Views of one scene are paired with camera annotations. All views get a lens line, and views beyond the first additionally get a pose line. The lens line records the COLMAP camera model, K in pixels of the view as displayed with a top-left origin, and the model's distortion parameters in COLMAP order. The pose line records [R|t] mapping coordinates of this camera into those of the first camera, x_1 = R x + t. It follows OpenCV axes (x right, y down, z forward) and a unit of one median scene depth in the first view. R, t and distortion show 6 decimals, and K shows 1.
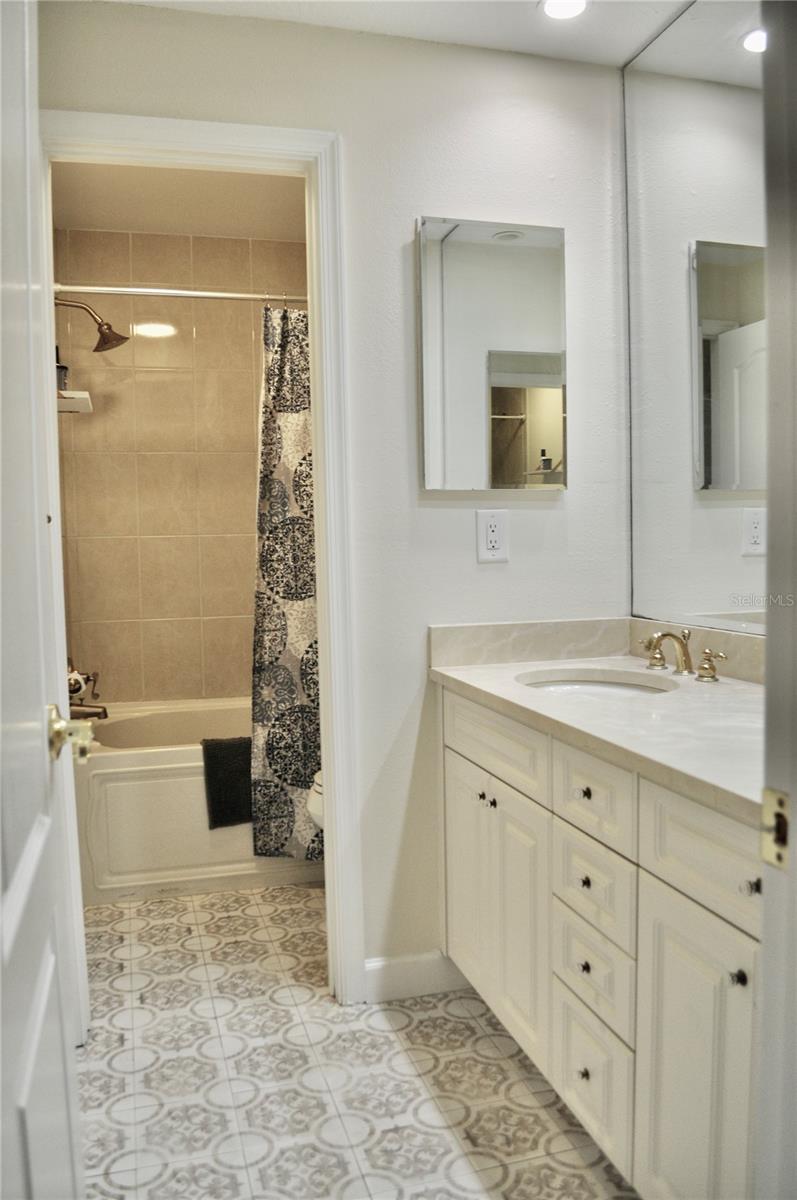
lens RADIAL K [[948.2, 0, 398.5], [0, 948.2, 600.0], [0, 0, 1]] dist [-0.078995, 0.005092]
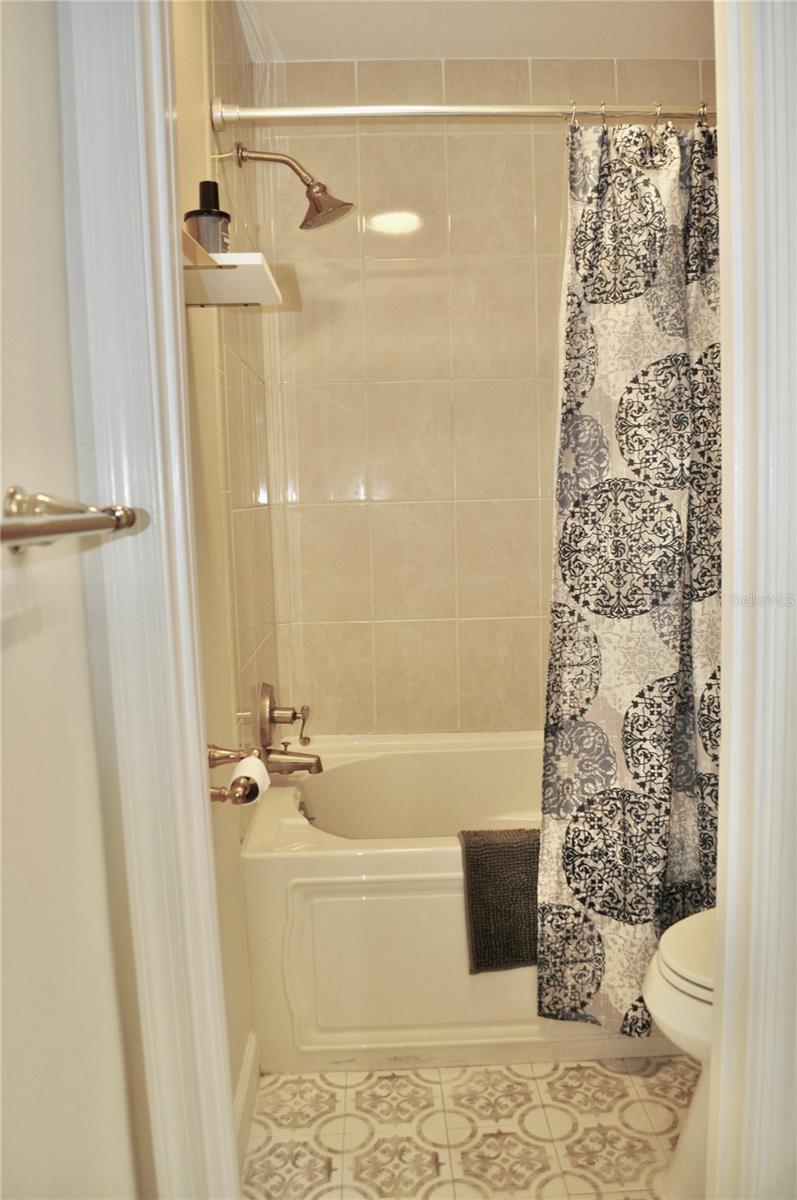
lens RADIAL K [[948.2, 0, 398.5], [0, 948.2, 600.0], [0, 0, 1]] dist [-0.078995, 0.005092]
pose [[0.968761, 0.022143, -0.247007, -0.095268], [-0.006826, 0.998009, 0.062694, -0.047726], [0.247903, -0.059050, 0.966983, 0.384714]]
